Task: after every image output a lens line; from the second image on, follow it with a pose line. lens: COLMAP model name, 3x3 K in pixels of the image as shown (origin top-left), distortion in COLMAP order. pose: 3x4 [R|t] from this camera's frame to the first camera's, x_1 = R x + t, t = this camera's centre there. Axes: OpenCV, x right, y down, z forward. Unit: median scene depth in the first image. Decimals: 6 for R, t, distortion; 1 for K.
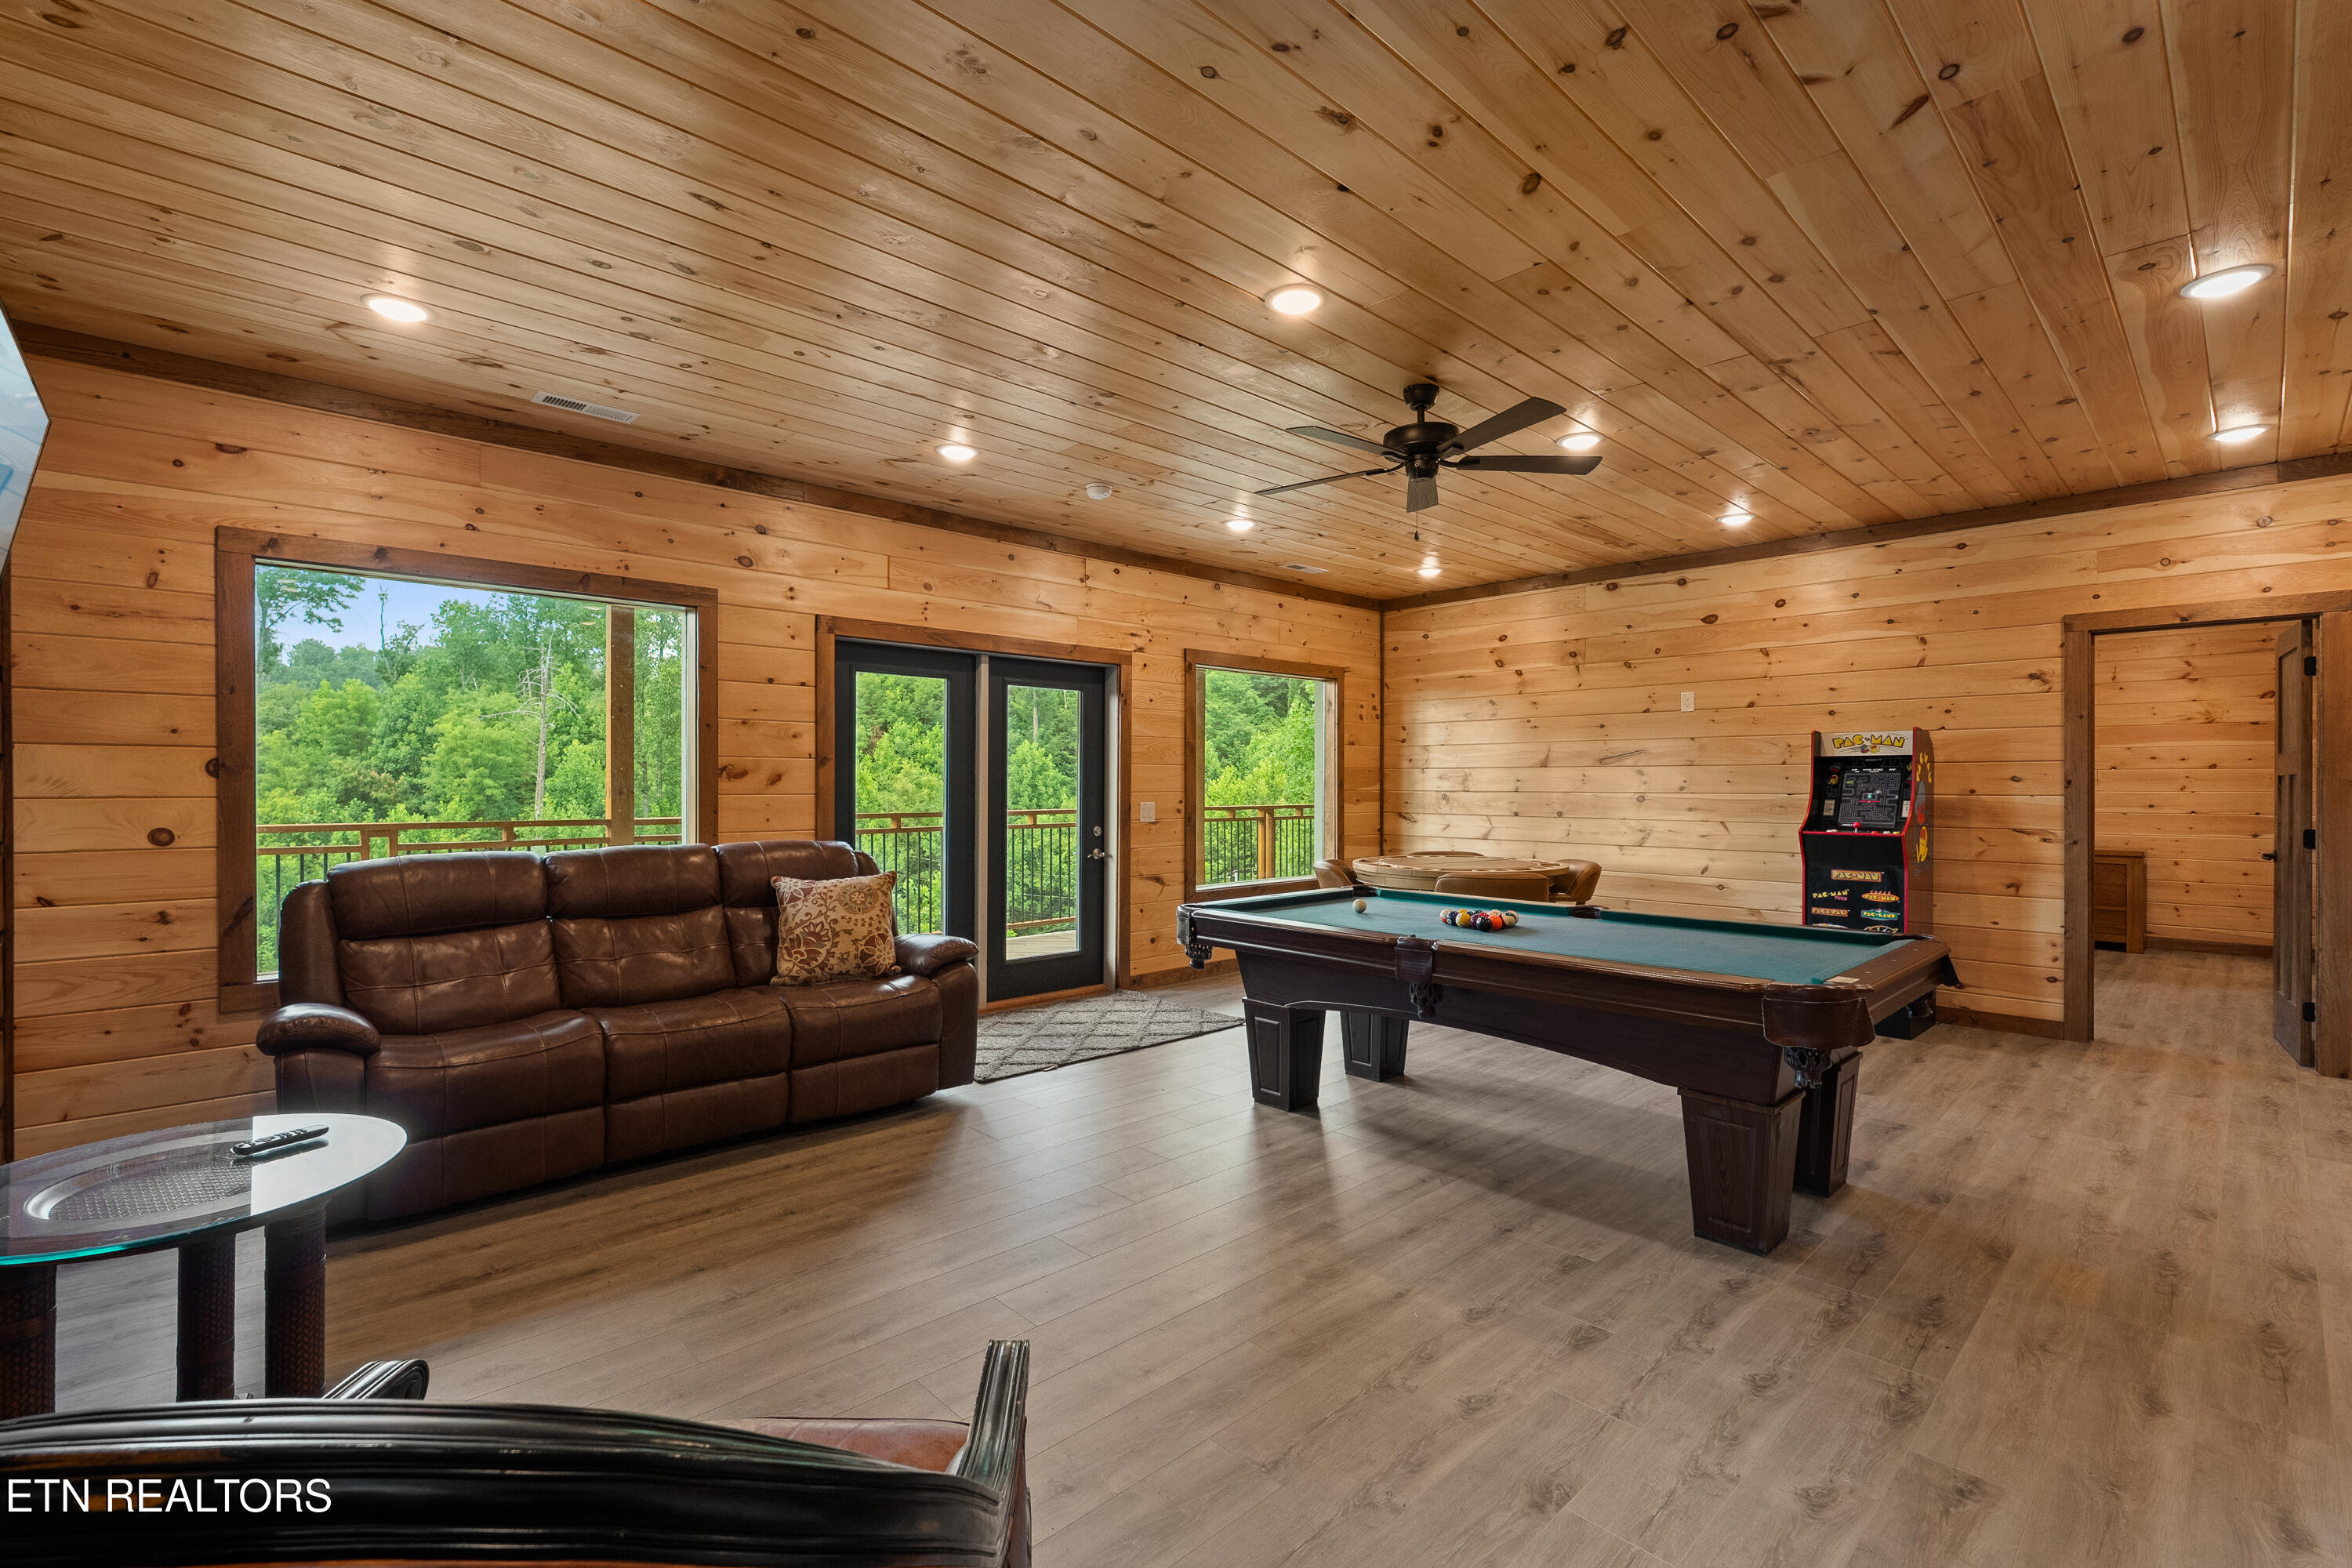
lens RADIAL K [[1028.1, 0, 1170.4], [0, 1028.1, 785.2], [0, 0, 1]] dist [-0.005741, 0.000147]
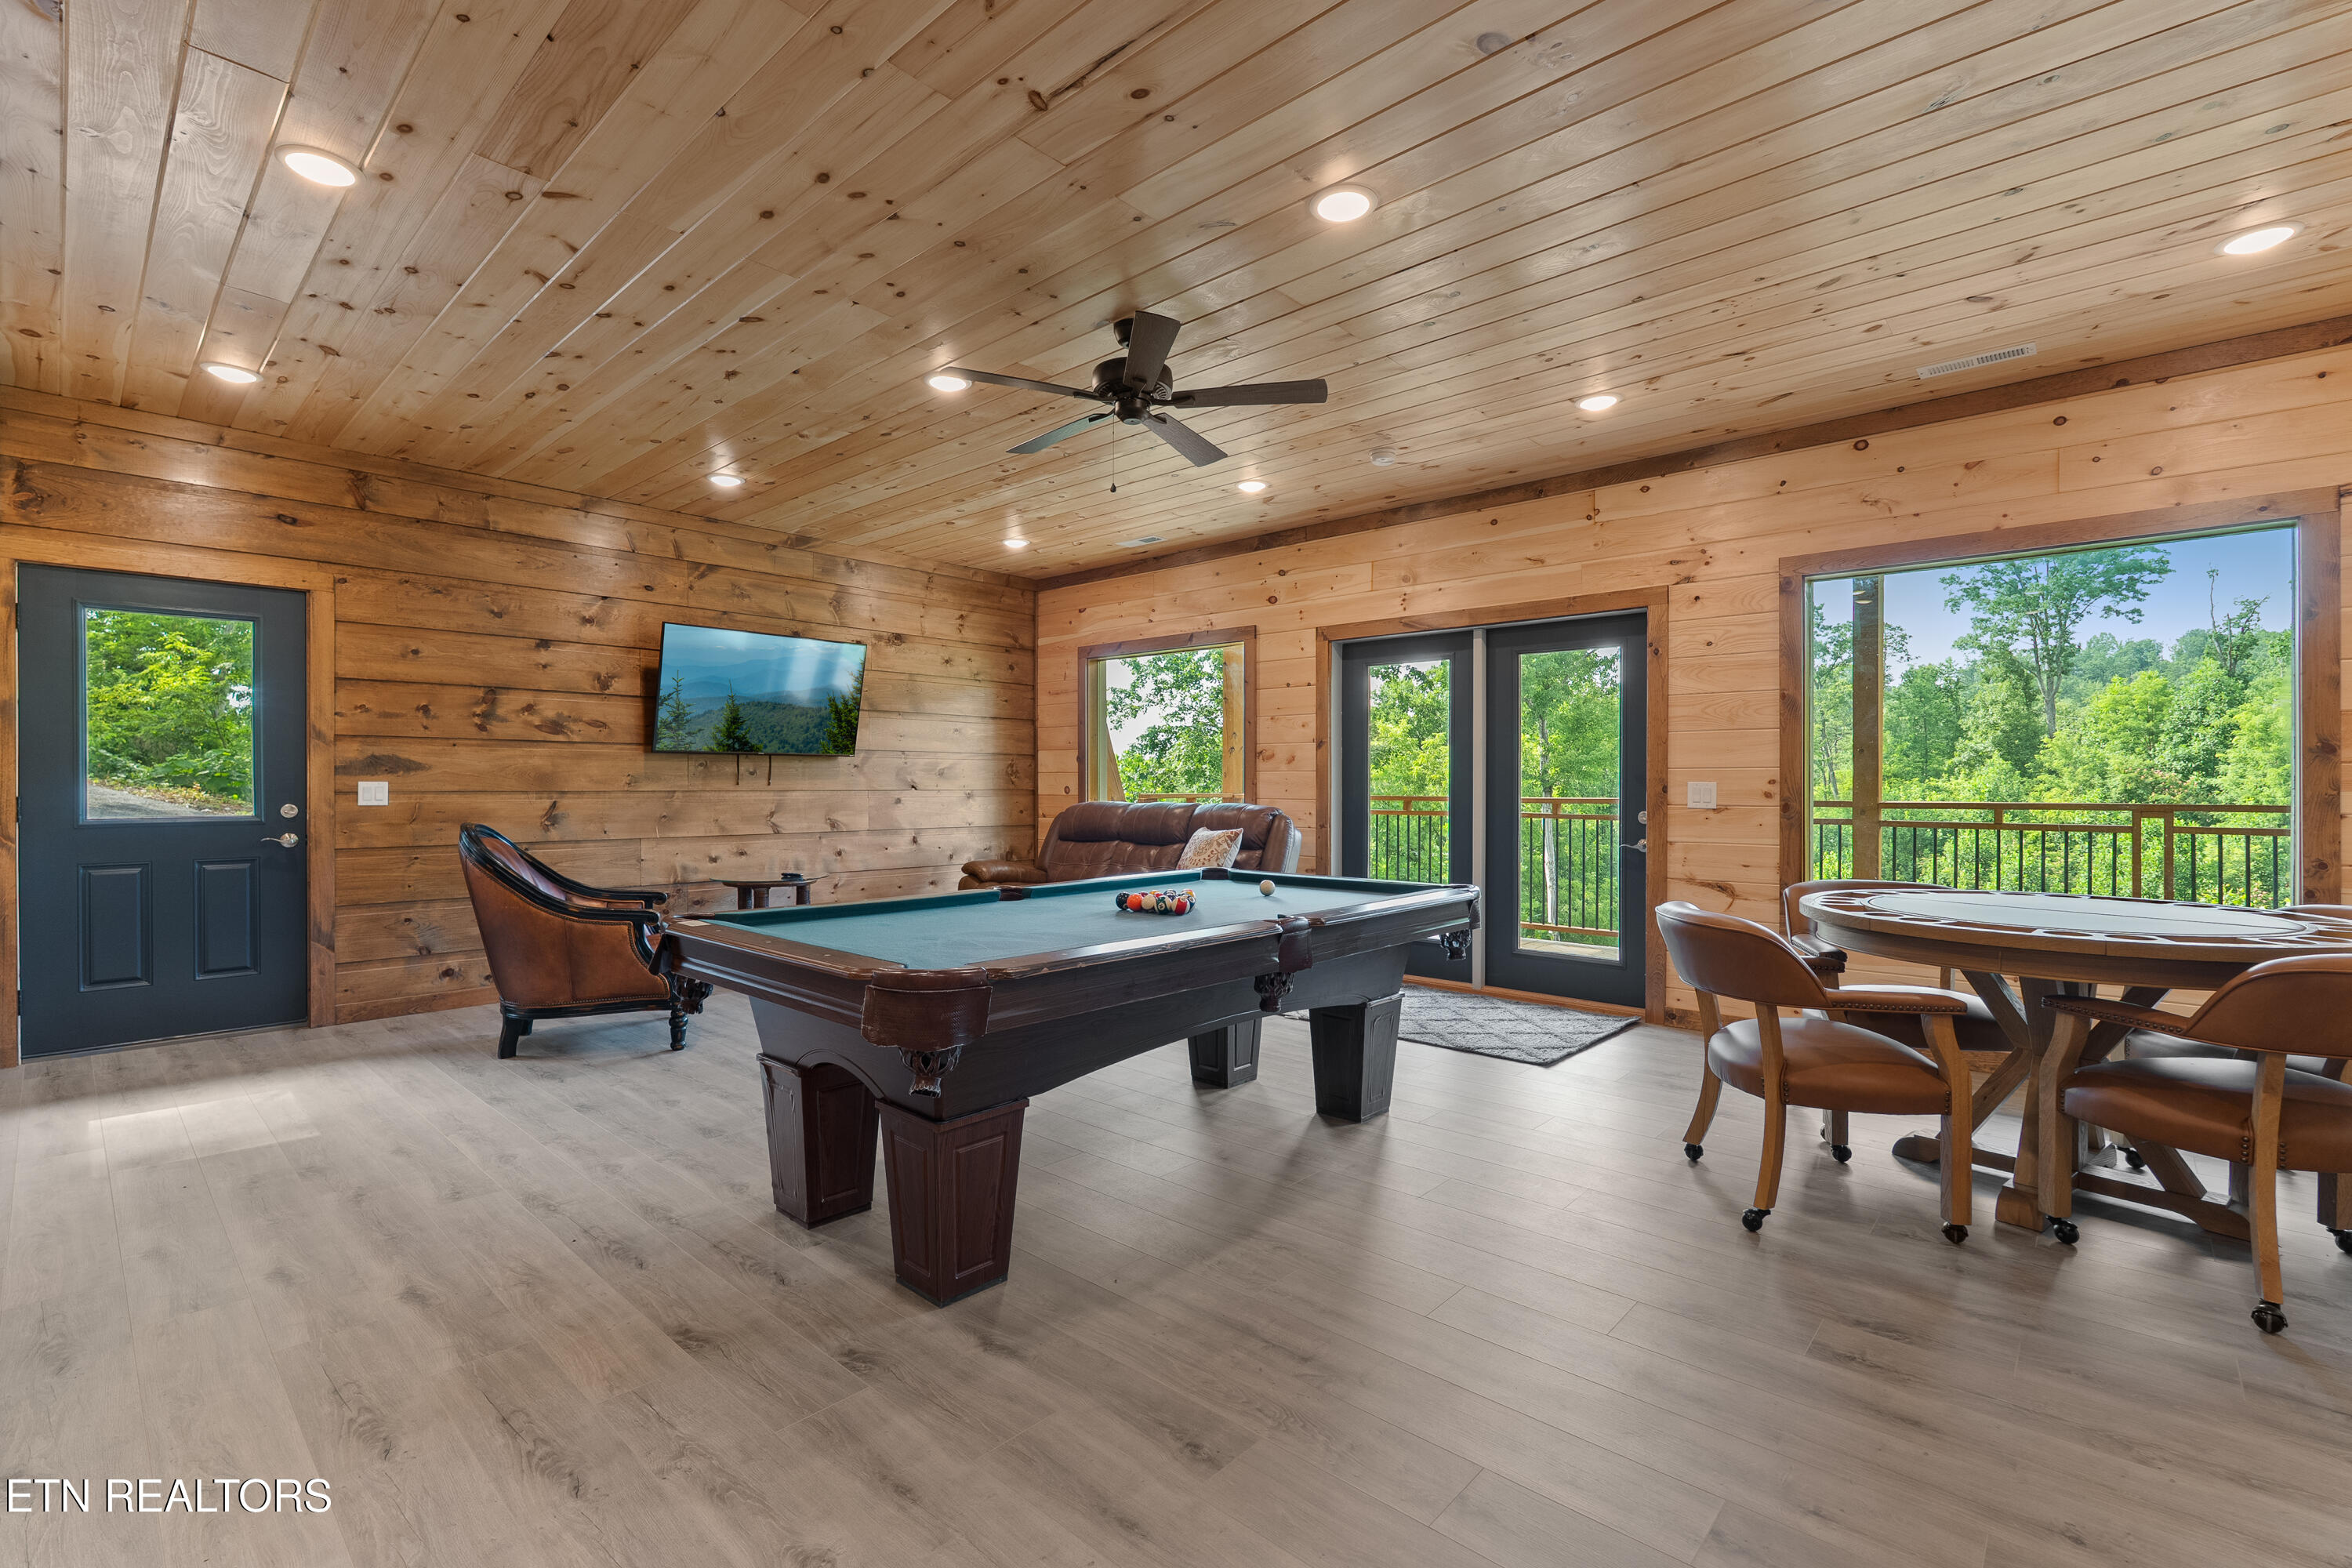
lens RADIAL K [[1028.1, 0, 1170.4], [0, 1028.1, 785.2], [0, 0, 1]] dist [-0.005741, 0.000147]
pose [[0.078408, 0.001096, -0.996921, 0.850664], [-0.003612, 0.999993, 0.000815, 0.024435], [0.996915, 0.003537, 0.078411, 0.690781]]
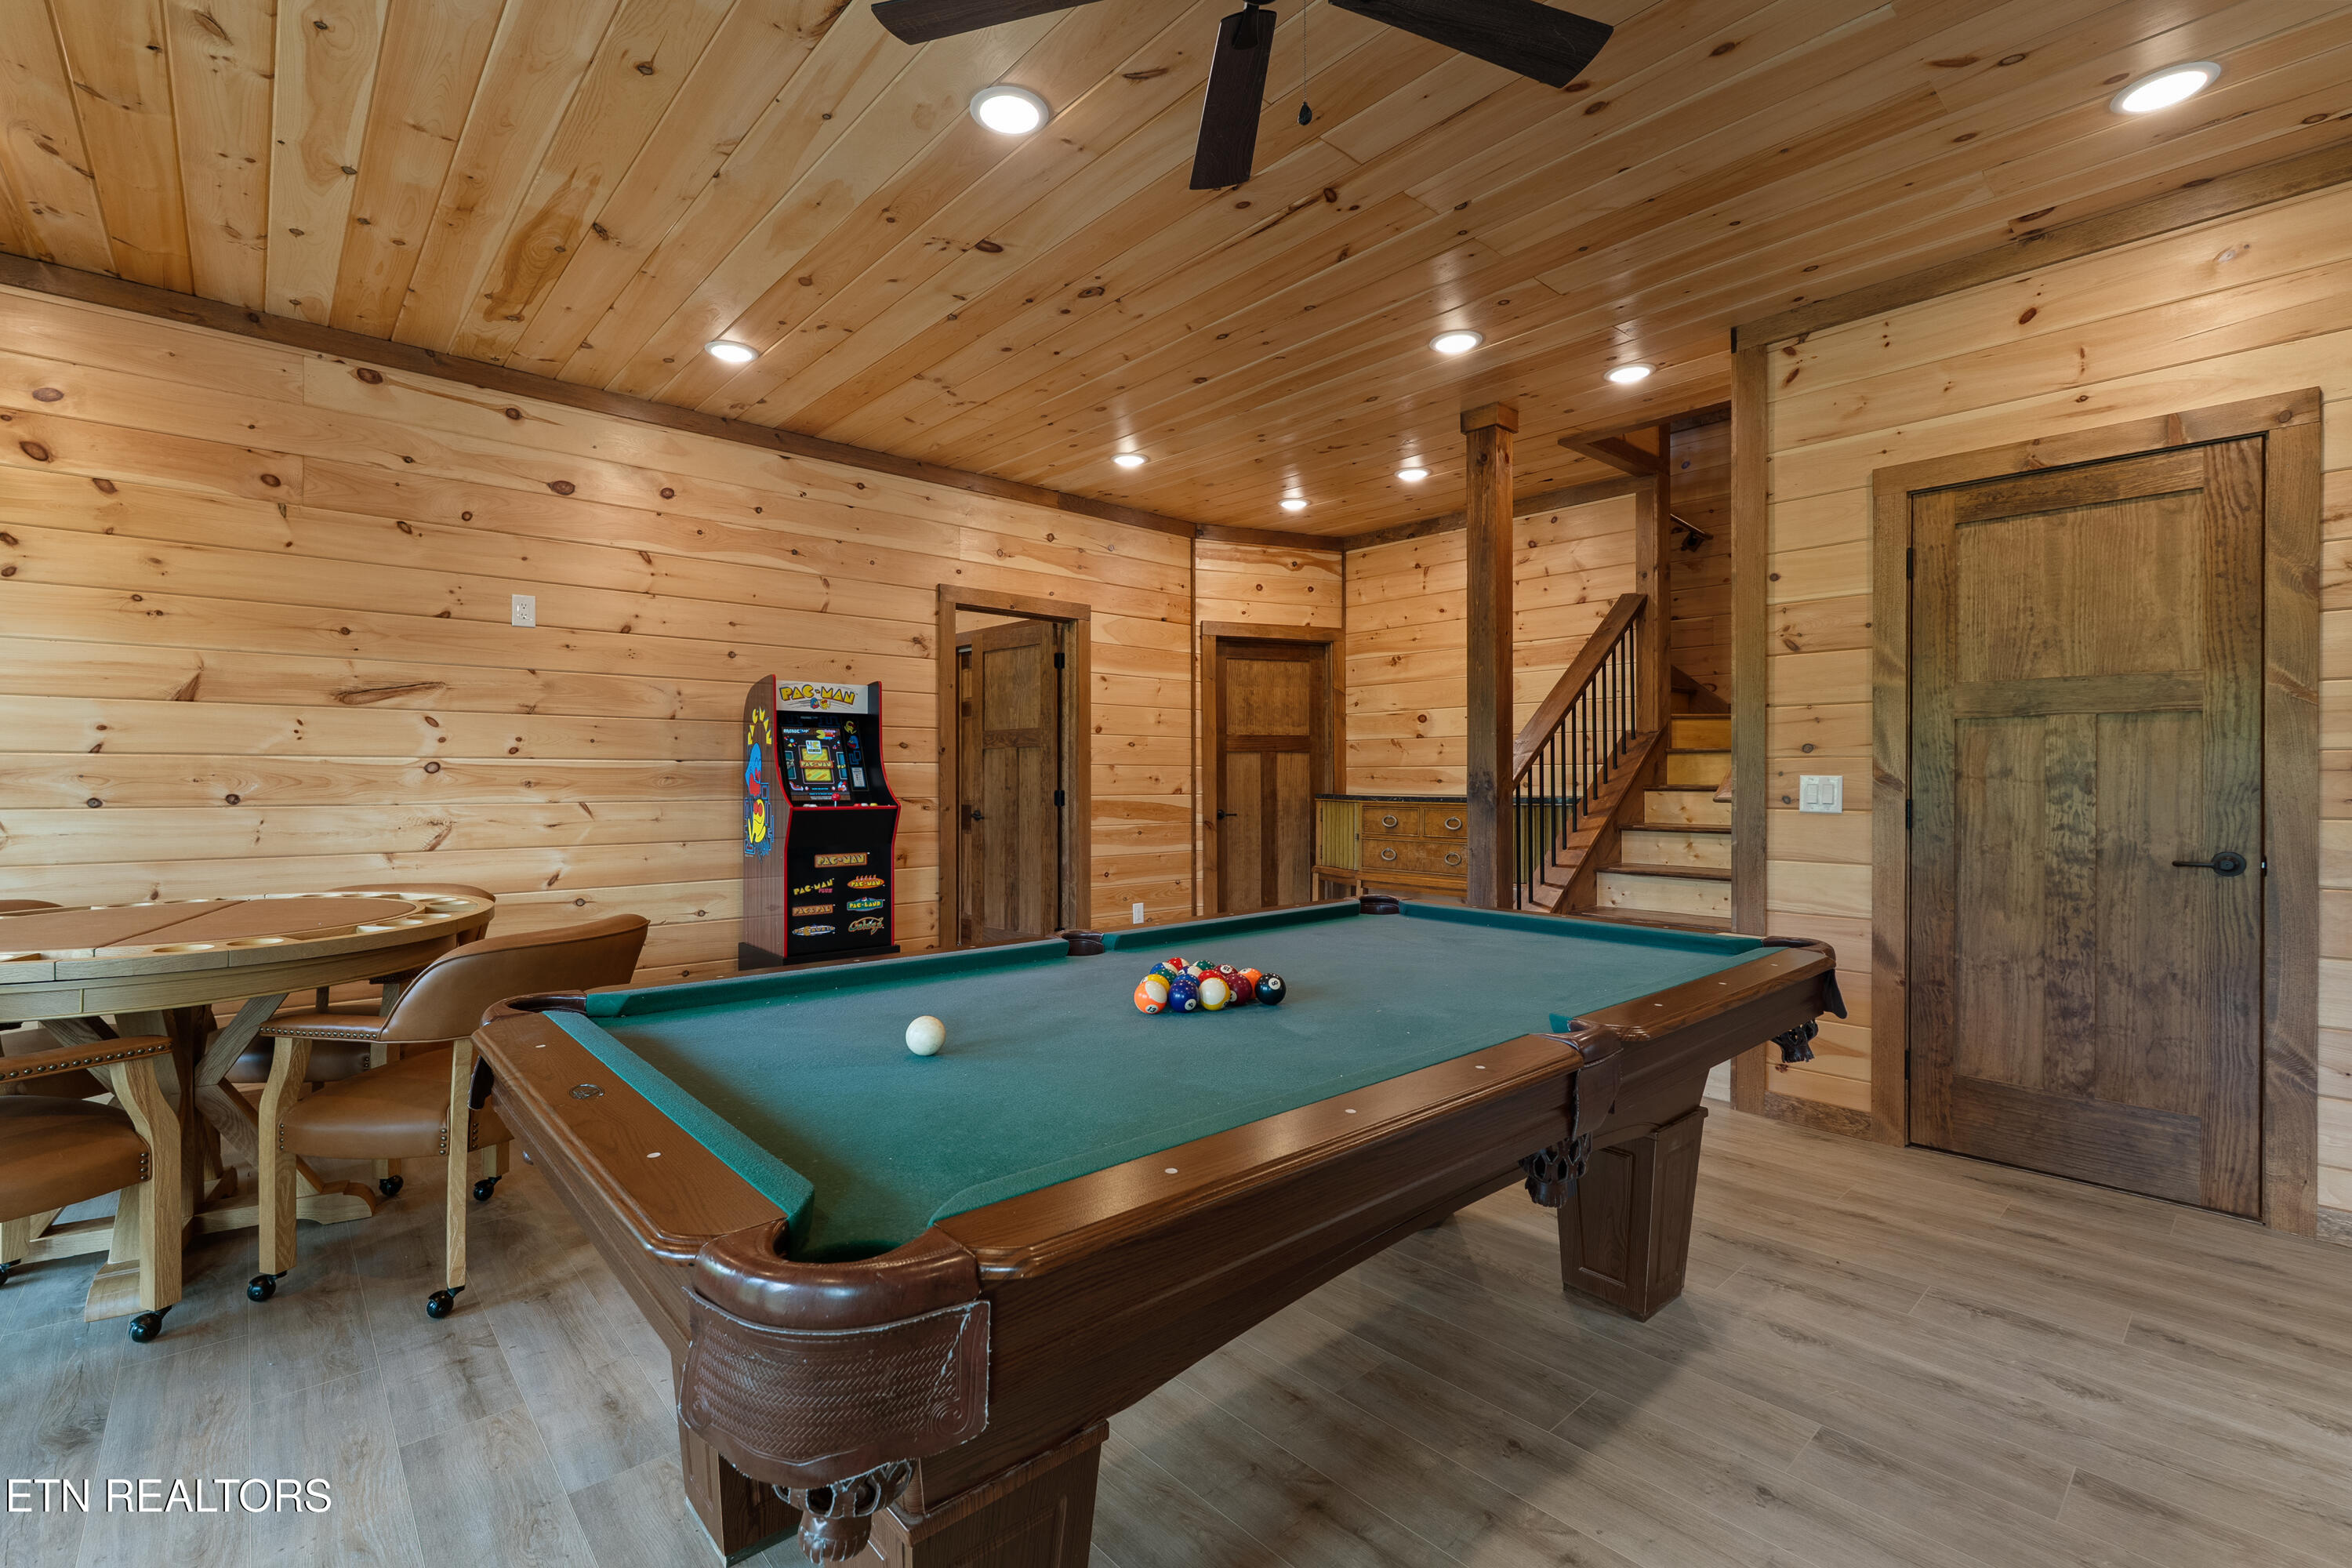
lens RADIAL K [[1028.1, 0, 1170.4], [0, 1028.1, 785.2], [0, 0, 1]] dist [-0.005741, 0.000147]
pose [[0.021990, -0.006933, 0.999734, -0.132140], [0.000436, 0.999976, 0.006925, 0.024626], [-0.999758, 0.000283, 0.021992, 0.737427]]
